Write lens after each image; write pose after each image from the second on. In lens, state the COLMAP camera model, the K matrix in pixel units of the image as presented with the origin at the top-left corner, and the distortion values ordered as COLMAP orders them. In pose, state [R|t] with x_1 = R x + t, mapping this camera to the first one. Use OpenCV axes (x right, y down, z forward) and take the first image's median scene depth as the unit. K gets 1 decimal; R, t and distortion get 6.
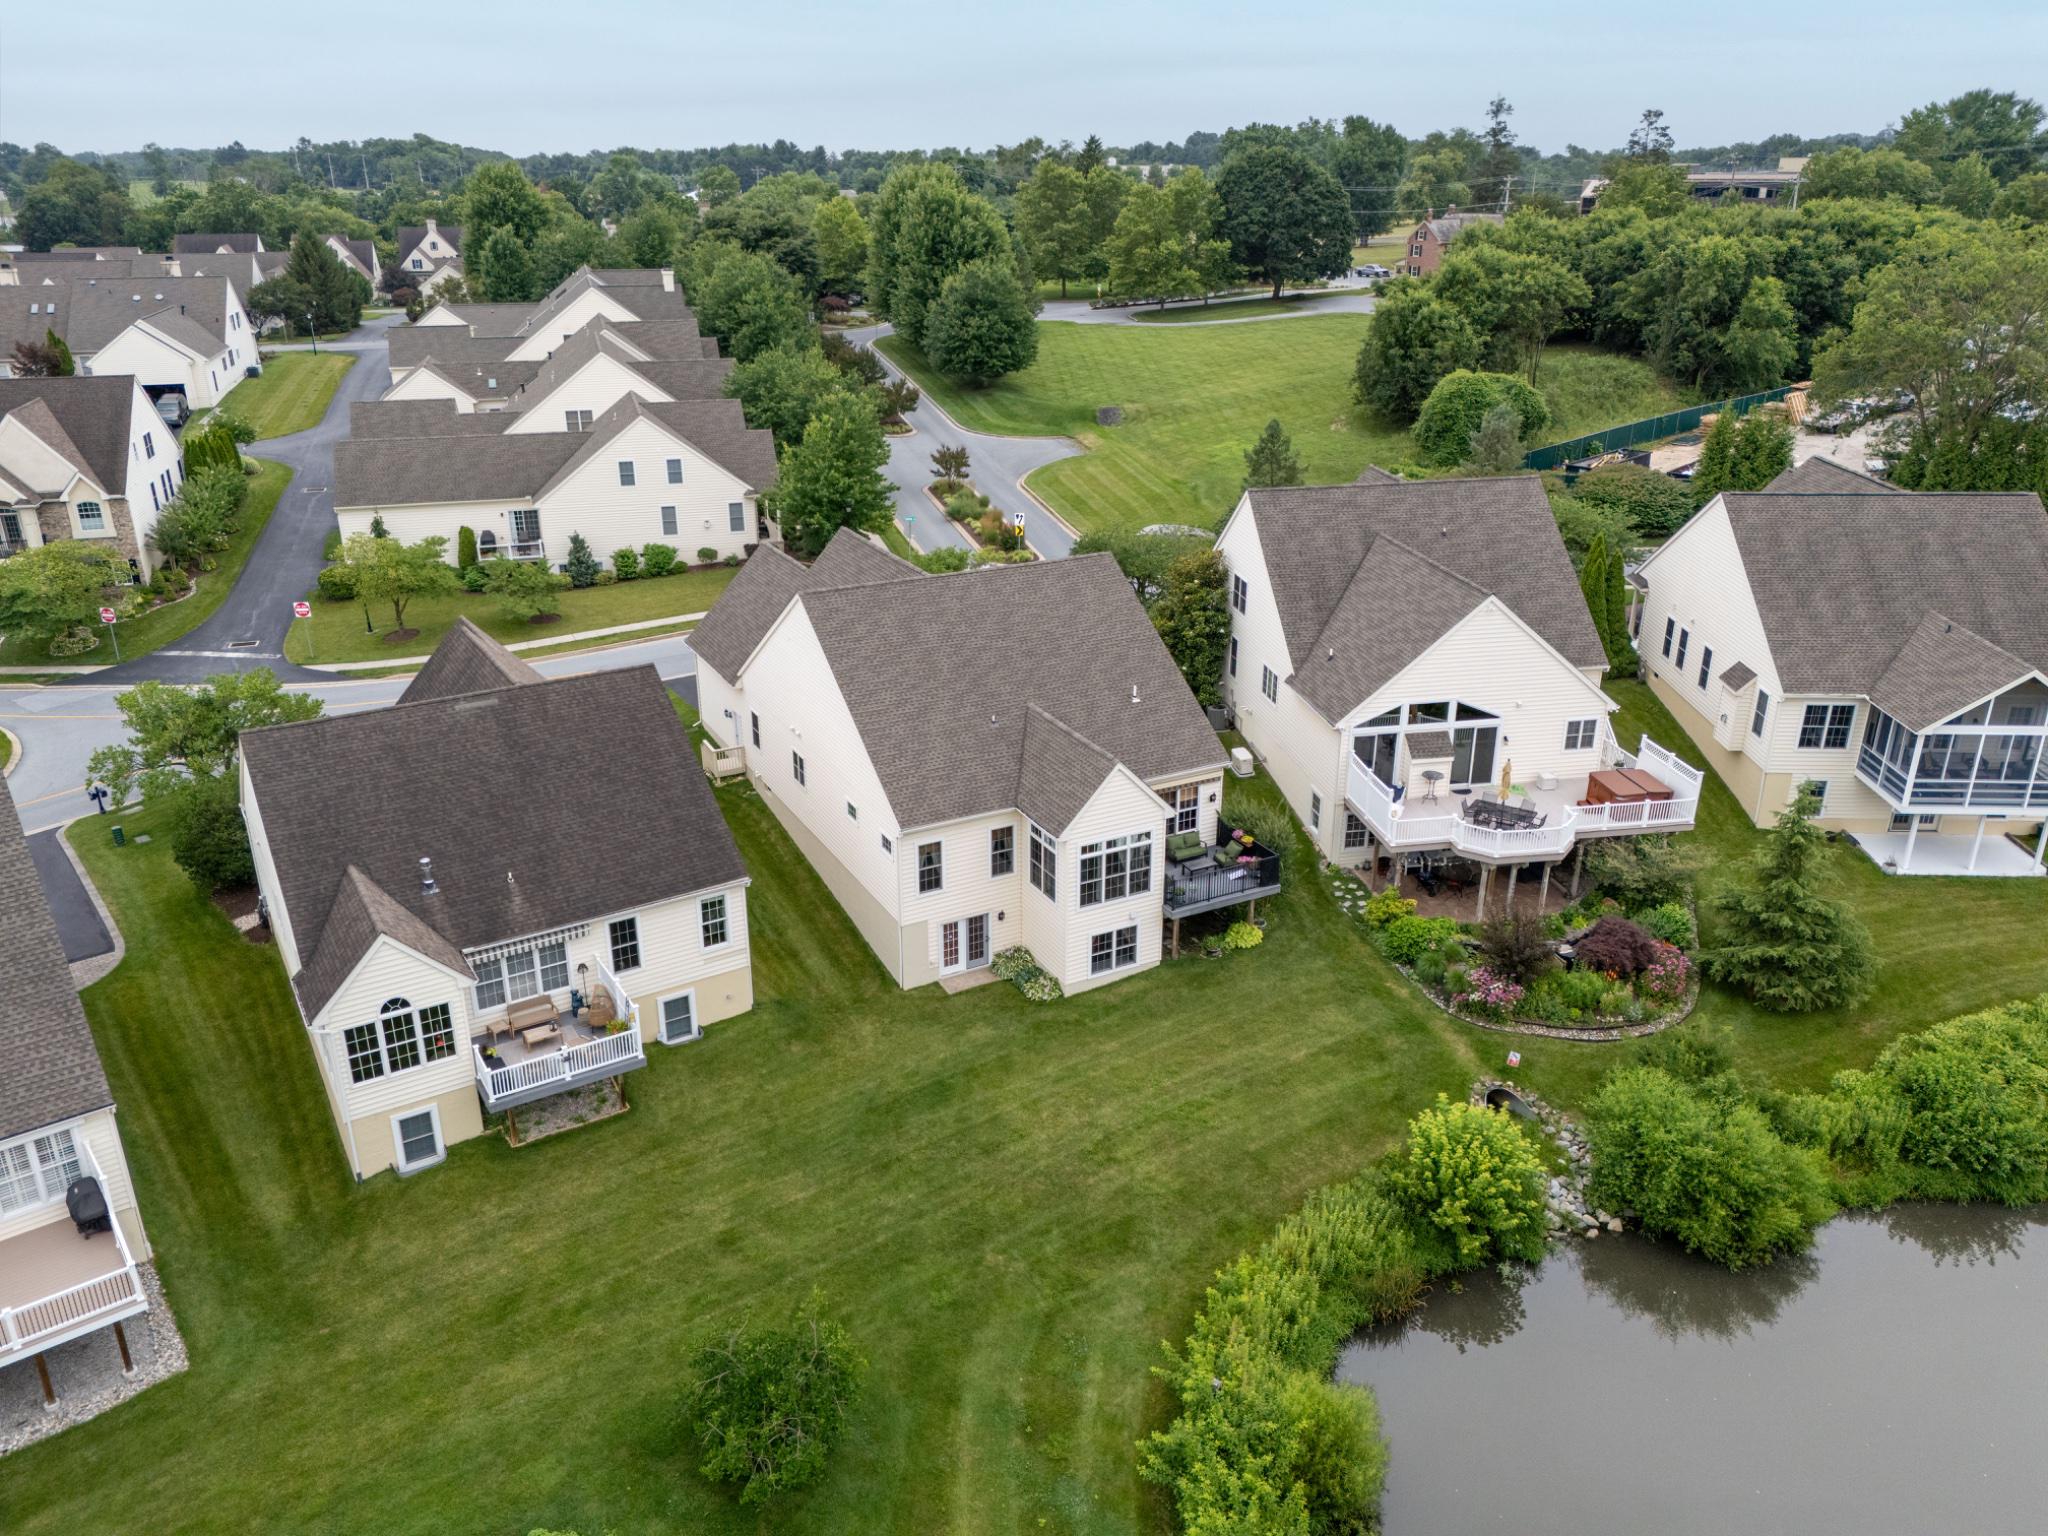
lens RADIAL K [[1496.3, 0, 1035.6], [0, 1496.3, 770.5], [0, 0, 1]] dist [0.082613, -0.082451]
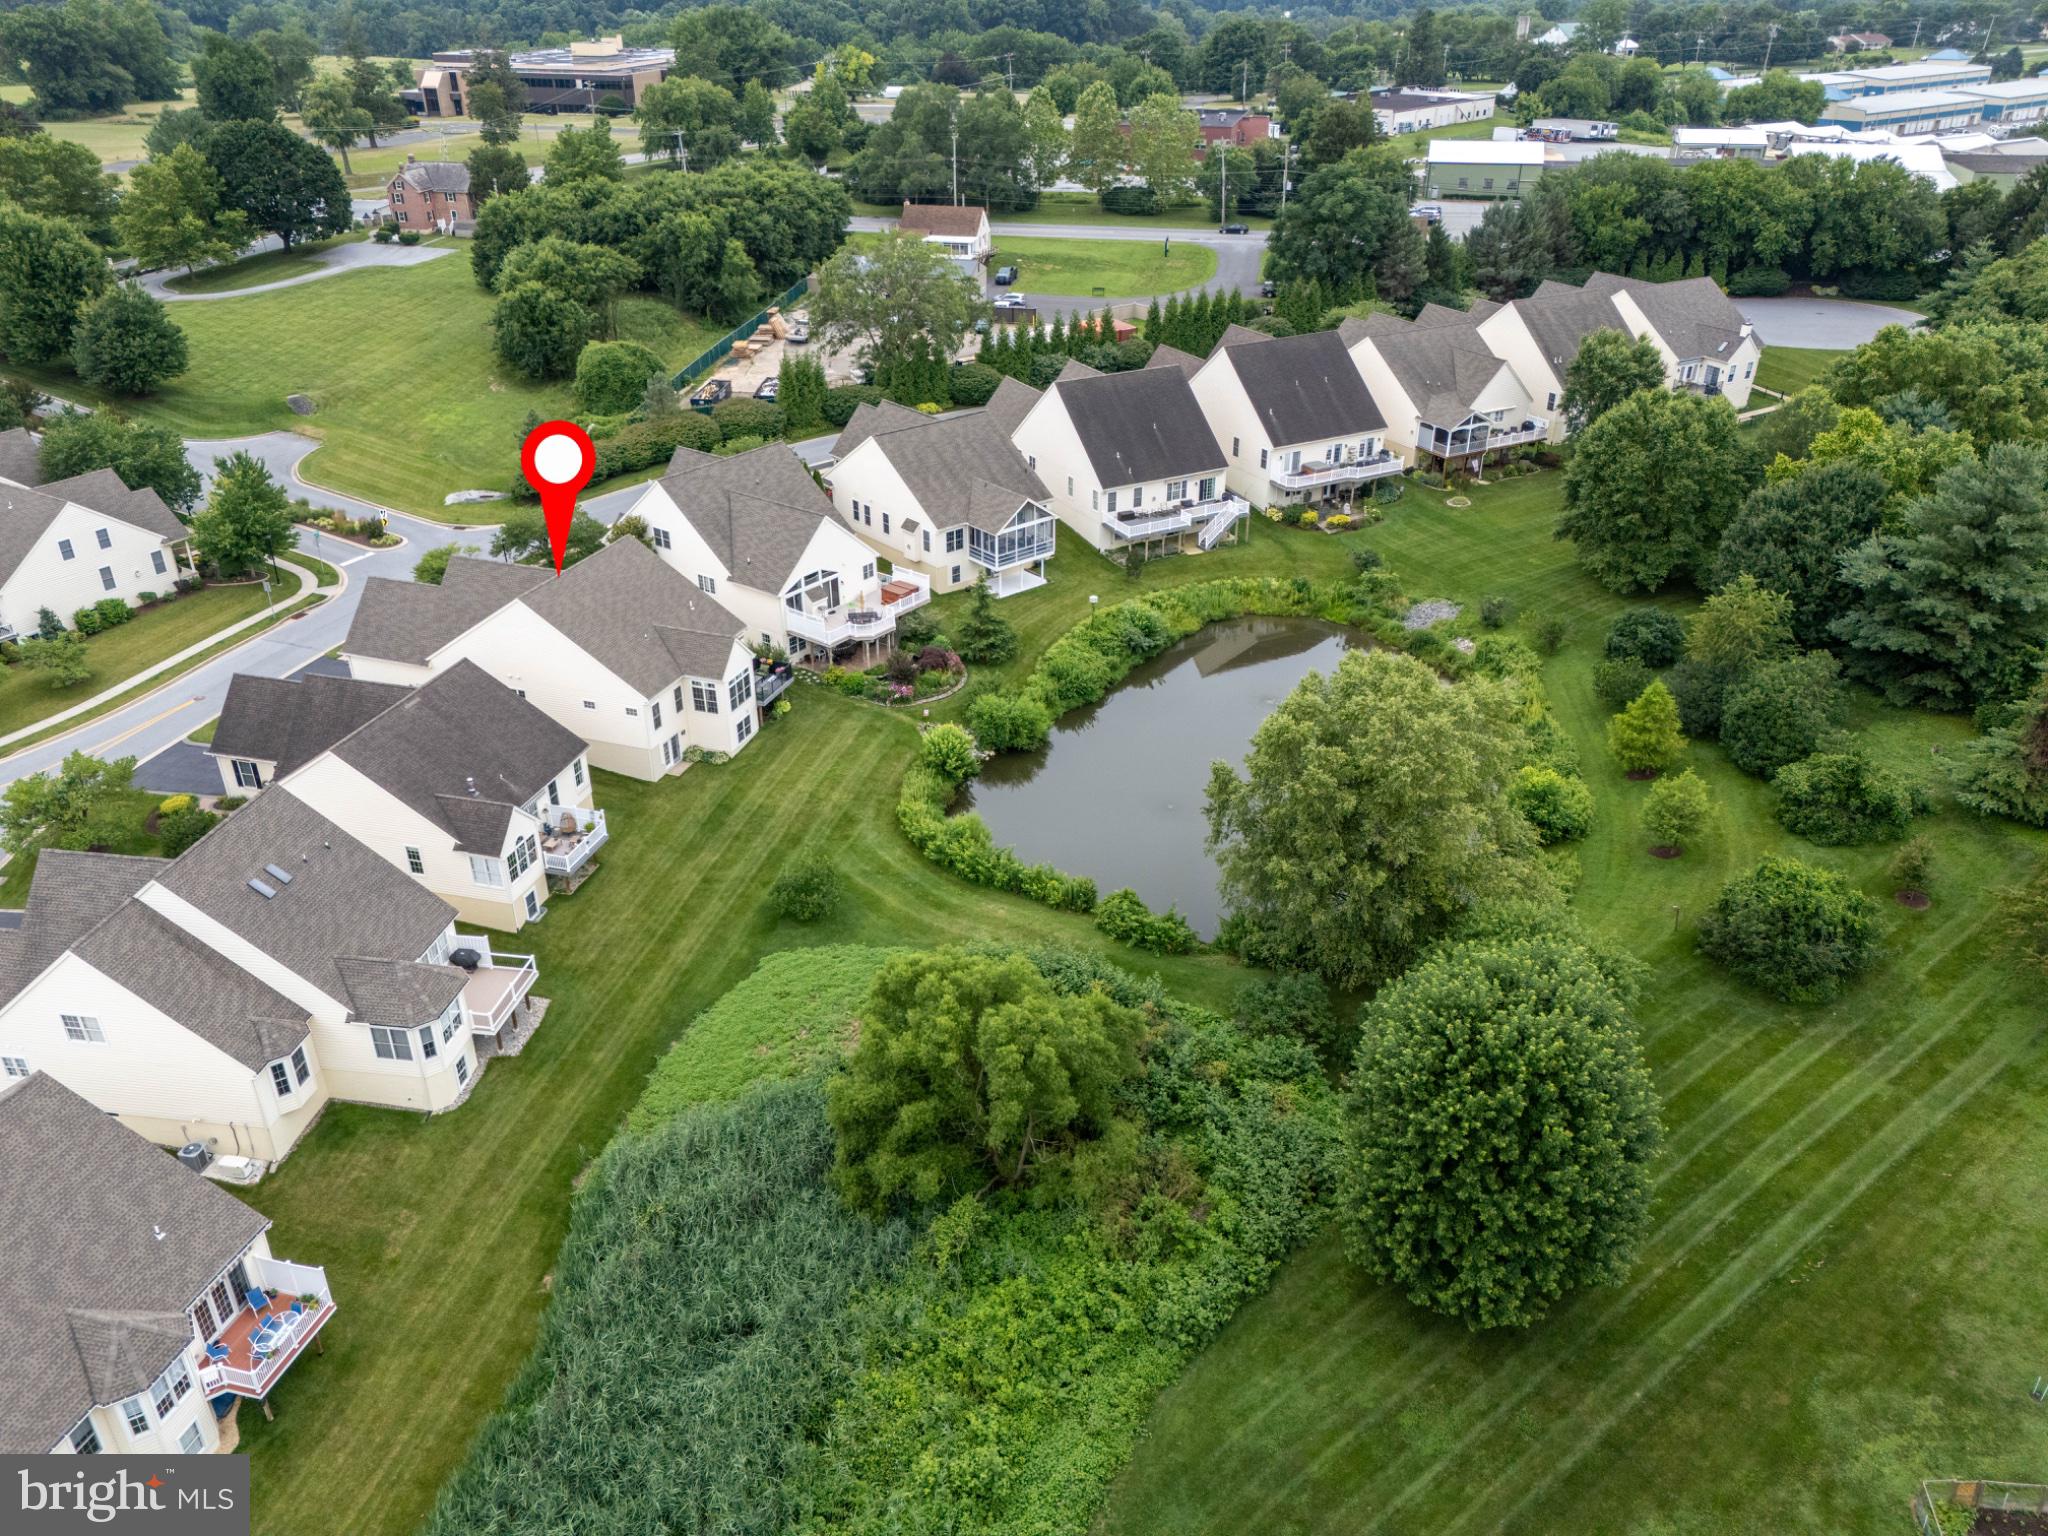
lens RADIAL K [[1496.3, 0, 1035.6], [0, 1496.3, 770.5], [0, 0, 1]] dist [0.082613, -0.082451]
pose [[0.732064, -0.324121, 0.599189, -0.828780], [0.255092, 0.945994, 0.200058, -0.123904], [-0.631673, 0.006393, 0.775209, -0.769591]]
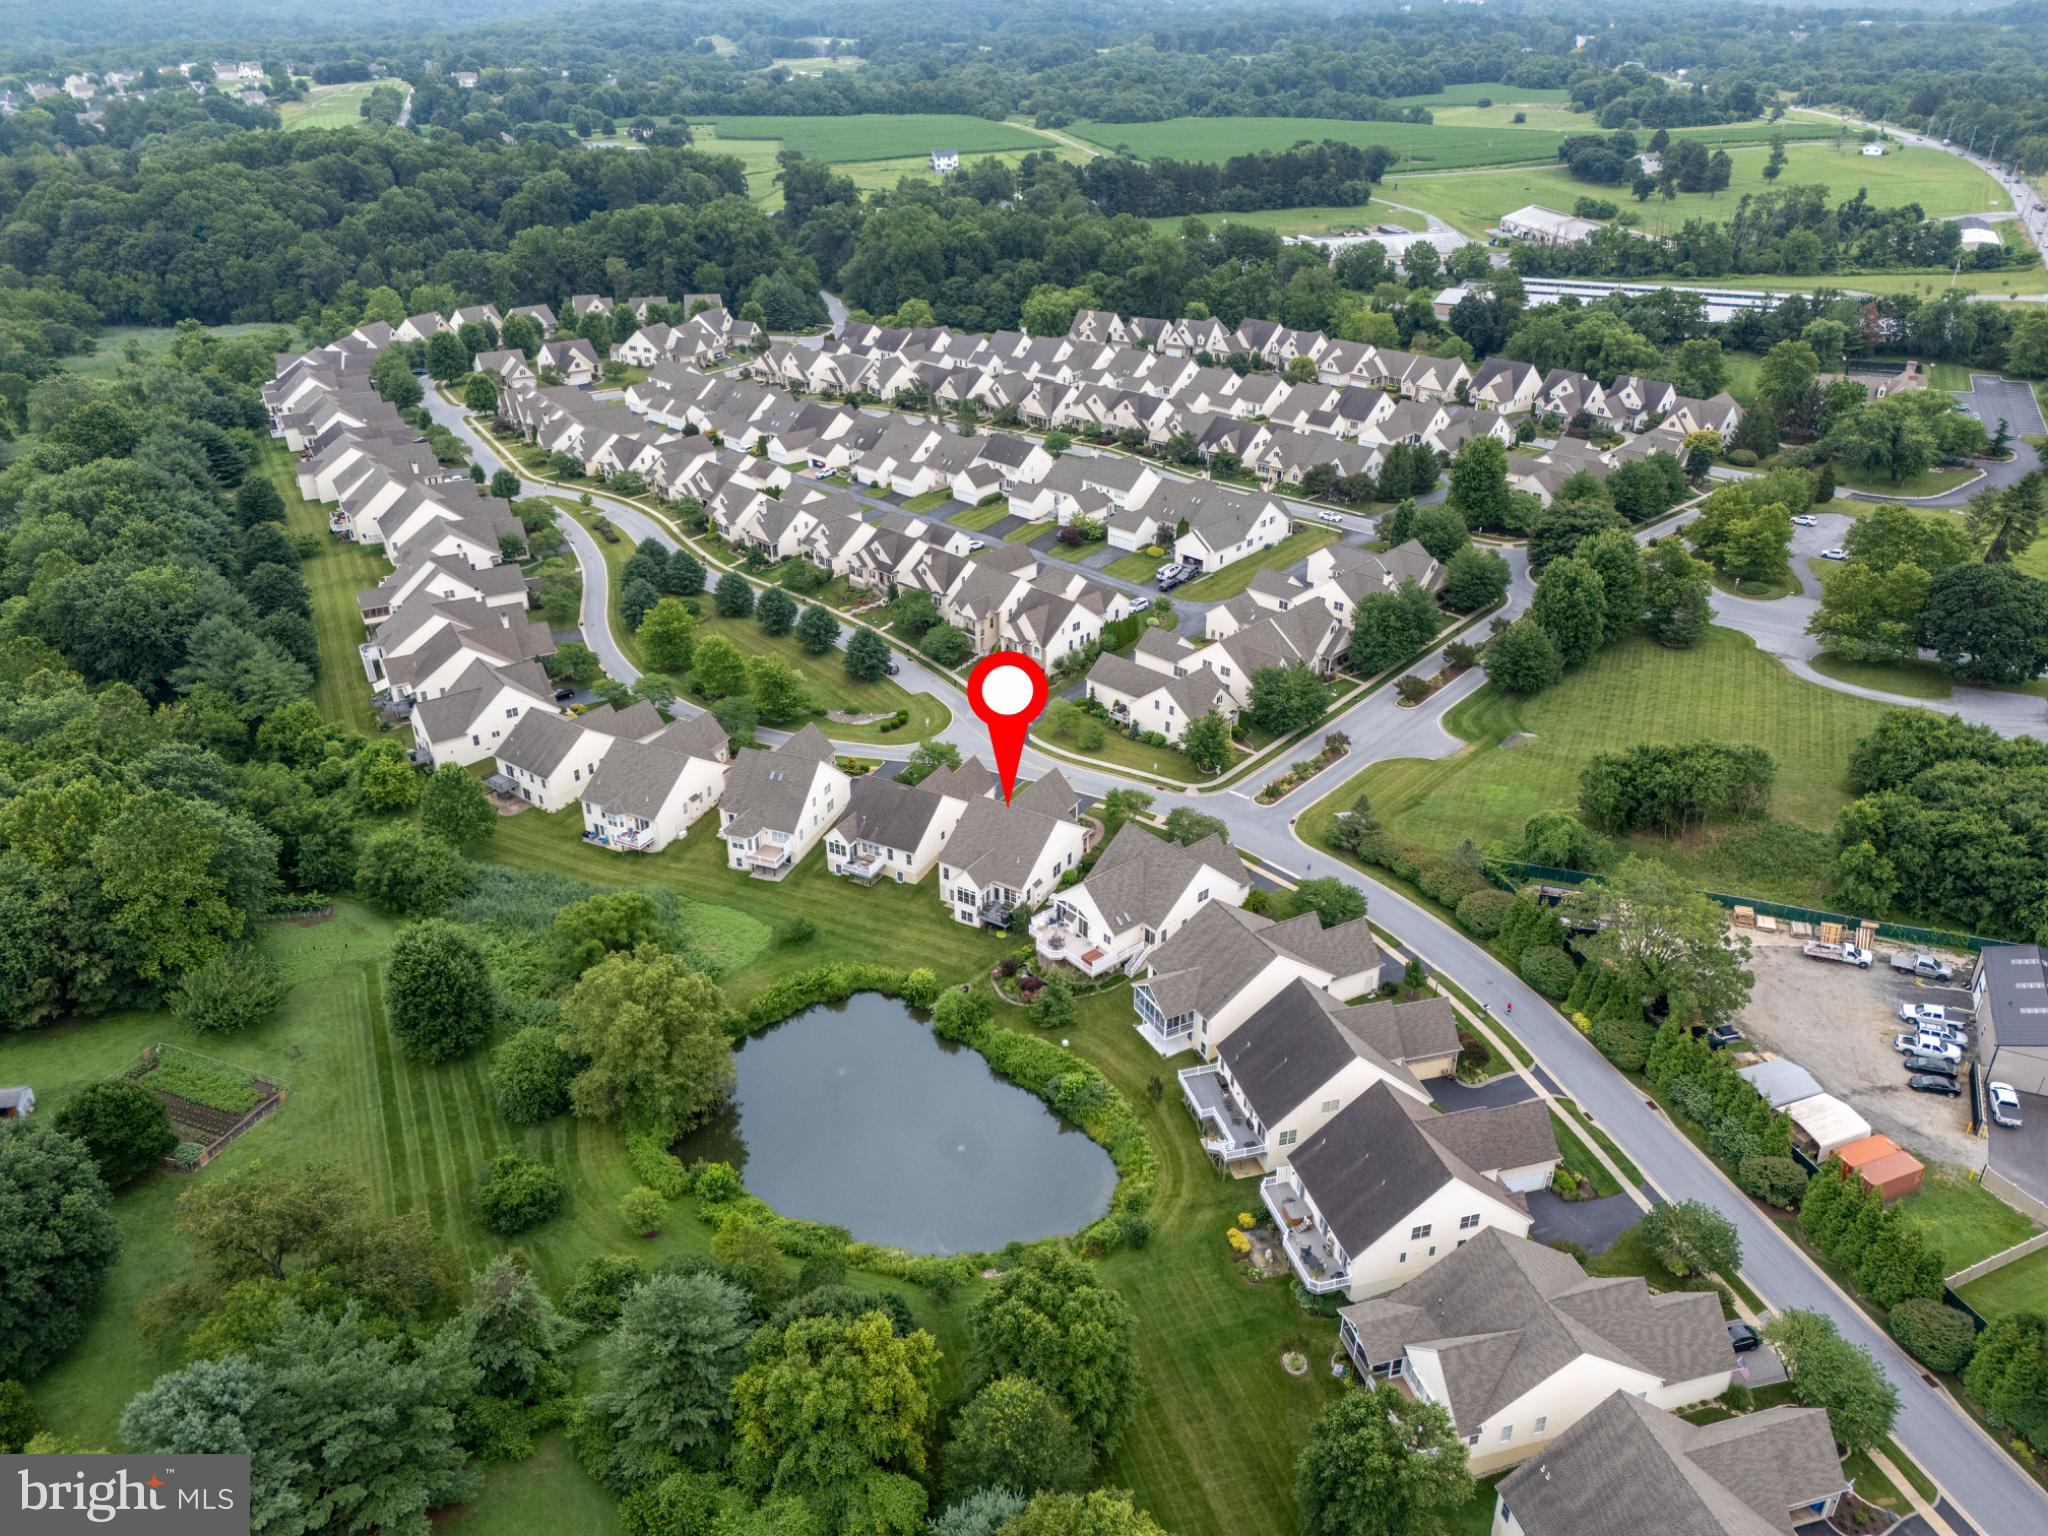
lens RADIAL K [[1496.3, 0, 1035.6], [0, 1496.3, 770.5], [0, 0, 1]] dist [0.082613, -0.082451]
pose [[0.498040, 0.409637, -0.764300, 2.633839], [-0.323312, 0.905554, 0.274665, -1.197345], [0.804628, 0.110313, 0.583442, -1.009048]]
